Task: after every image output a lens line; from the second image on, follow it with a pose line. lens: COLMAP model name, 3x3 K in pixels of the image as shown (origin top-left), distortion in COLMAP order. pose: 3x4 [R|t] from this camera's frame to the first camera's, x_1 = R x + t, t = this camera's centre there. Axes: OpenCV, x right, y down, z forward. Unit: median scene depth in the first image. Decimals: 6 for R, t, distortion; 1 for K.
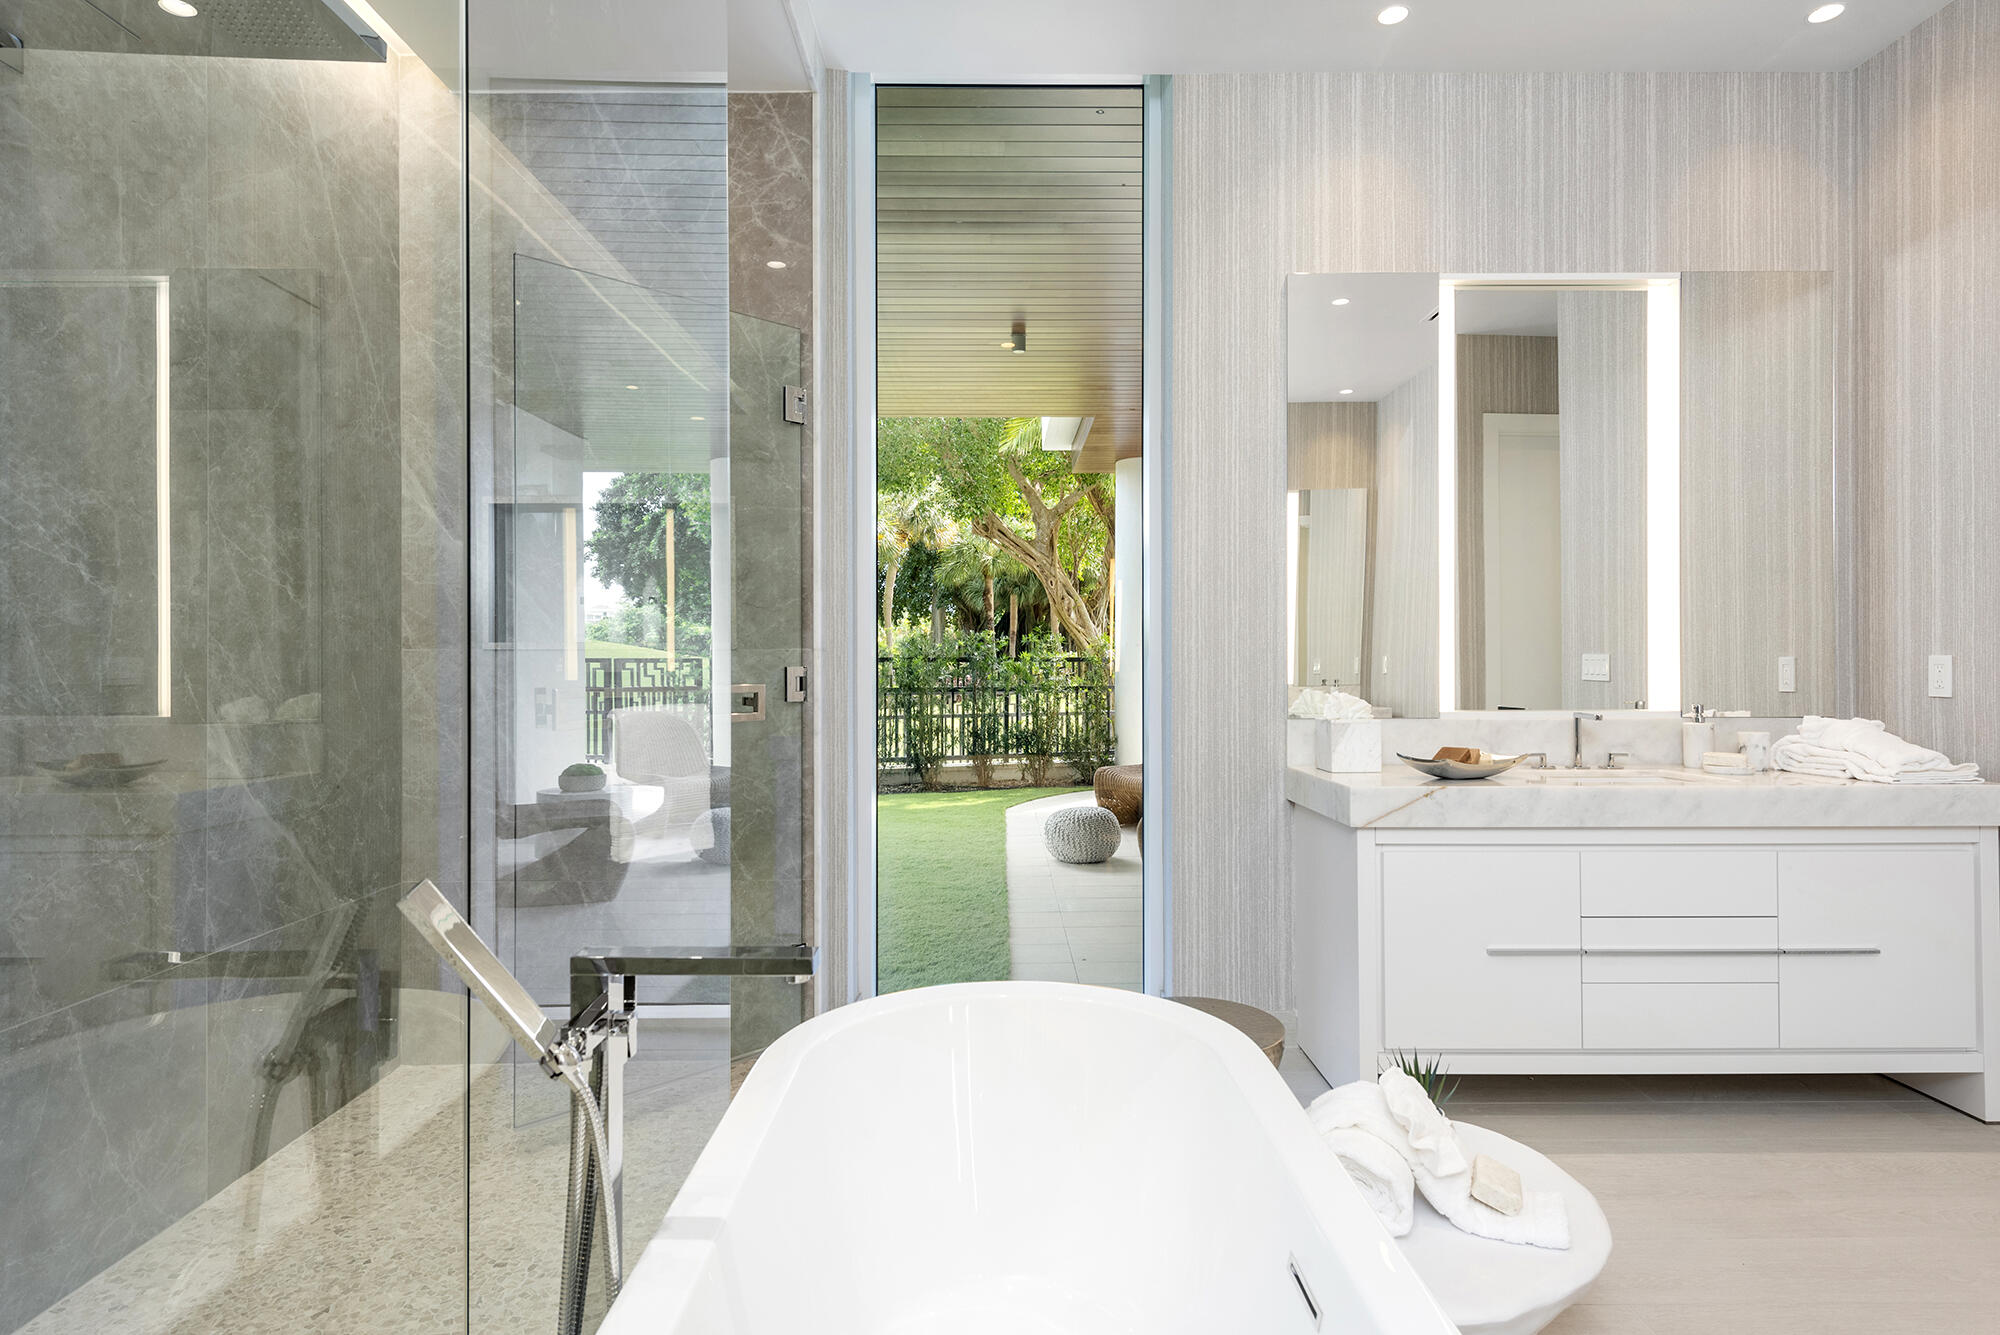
lens RADIAL K [[1033.7, 0, 1005.3], [0, 1033.7, 664.5], [0, 0, 1]] dist [0.001046, -0.000308]
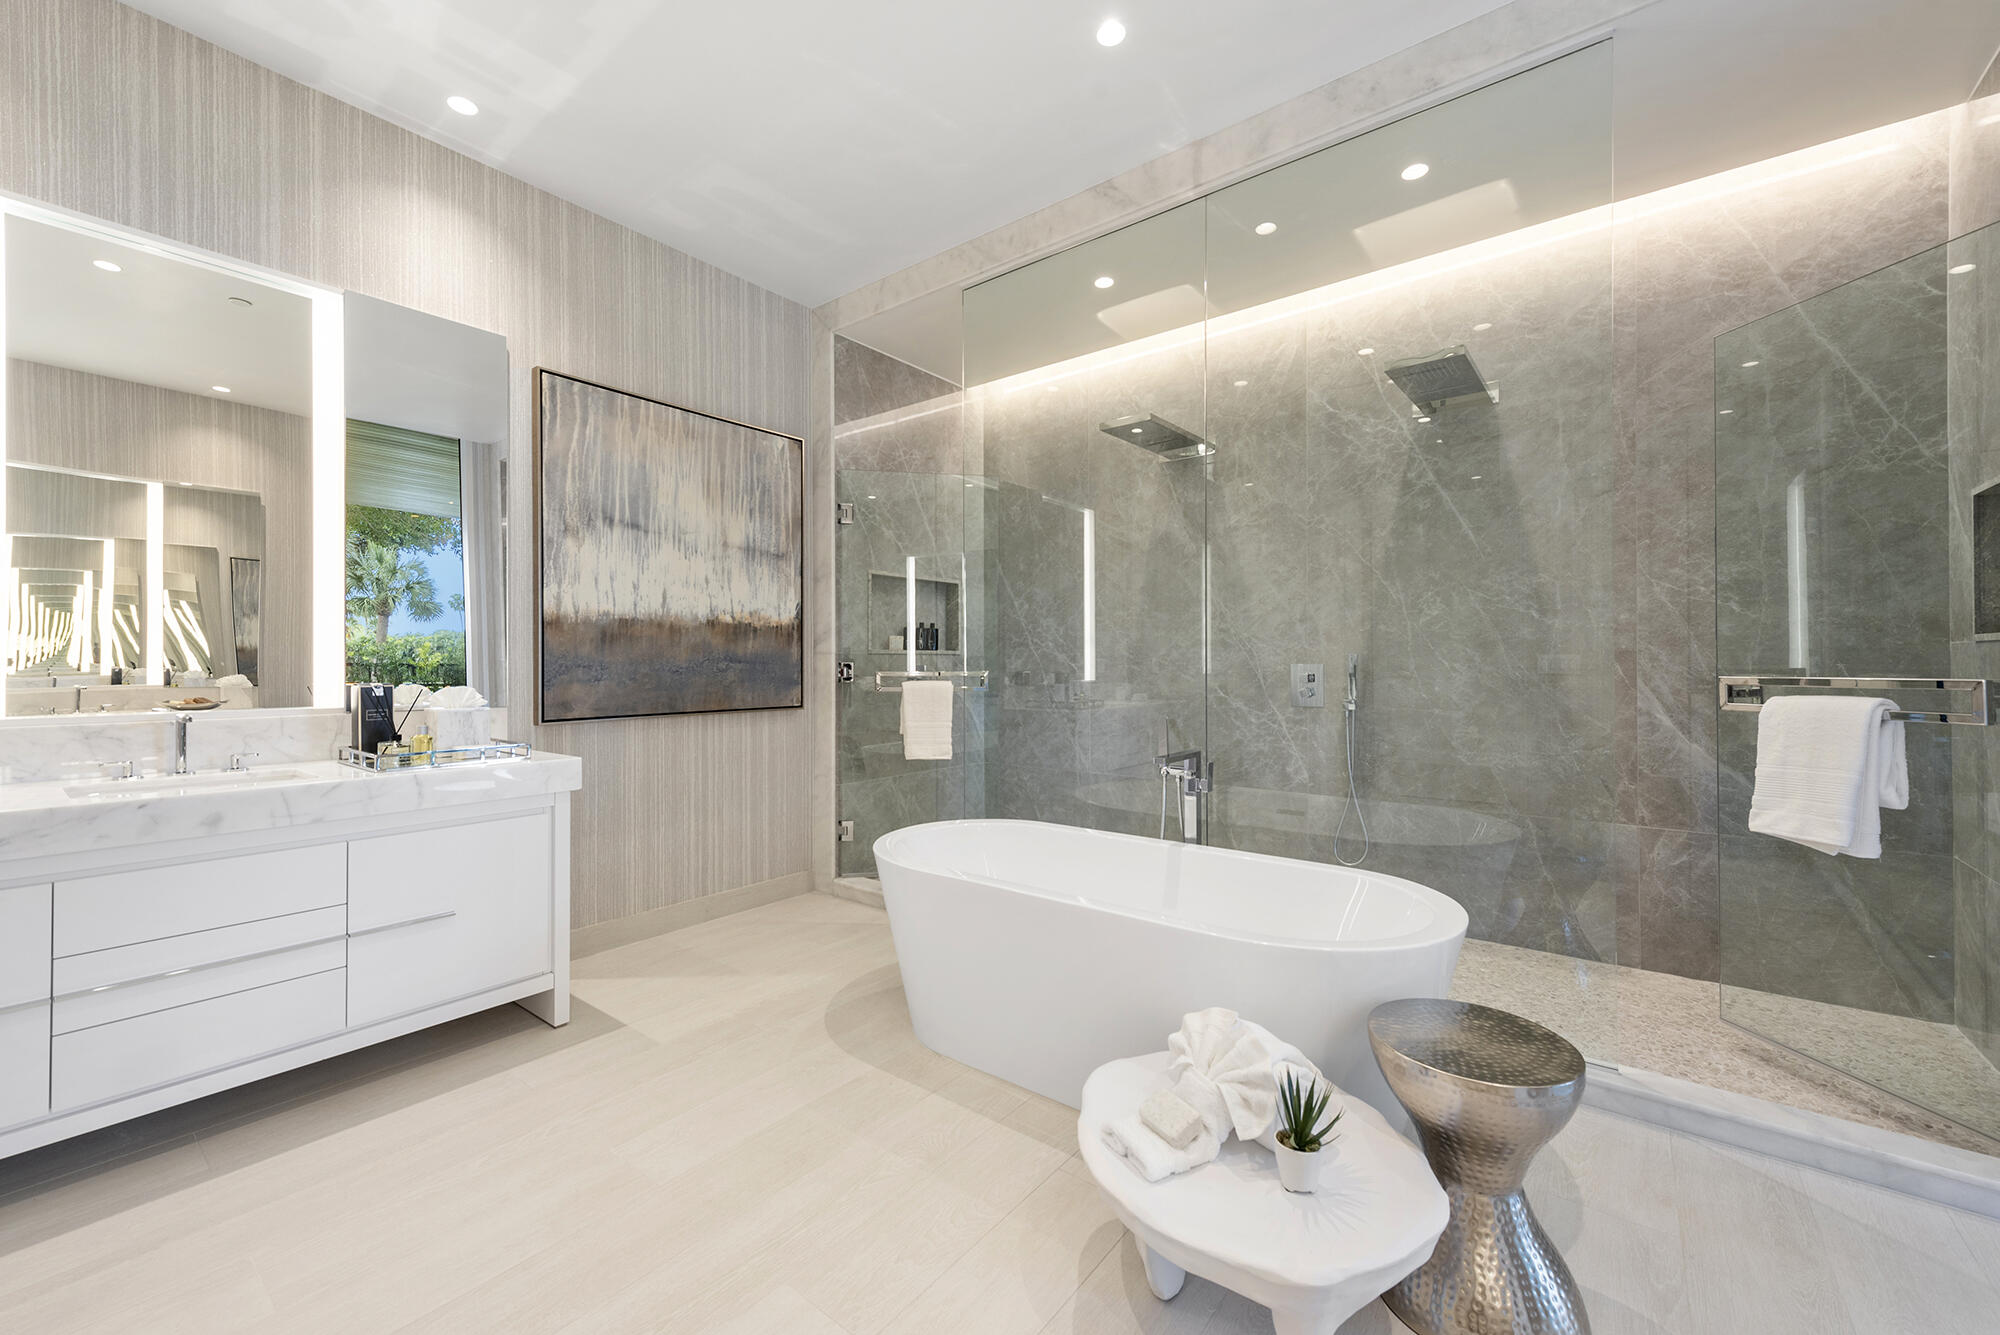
lens RADIAL K [[783.6, 0, 993.2], [0, 783.6, 664.3], [0, 0, 1]] dist [0.013842, -0.003482]
pose [[-0.607670, 0.006098, -0.794166, 1.050567], [0.003206, 0.999981, 0.005225, 0.001258], [0.794183, 0.000629, -0.607678, 1.081862]]
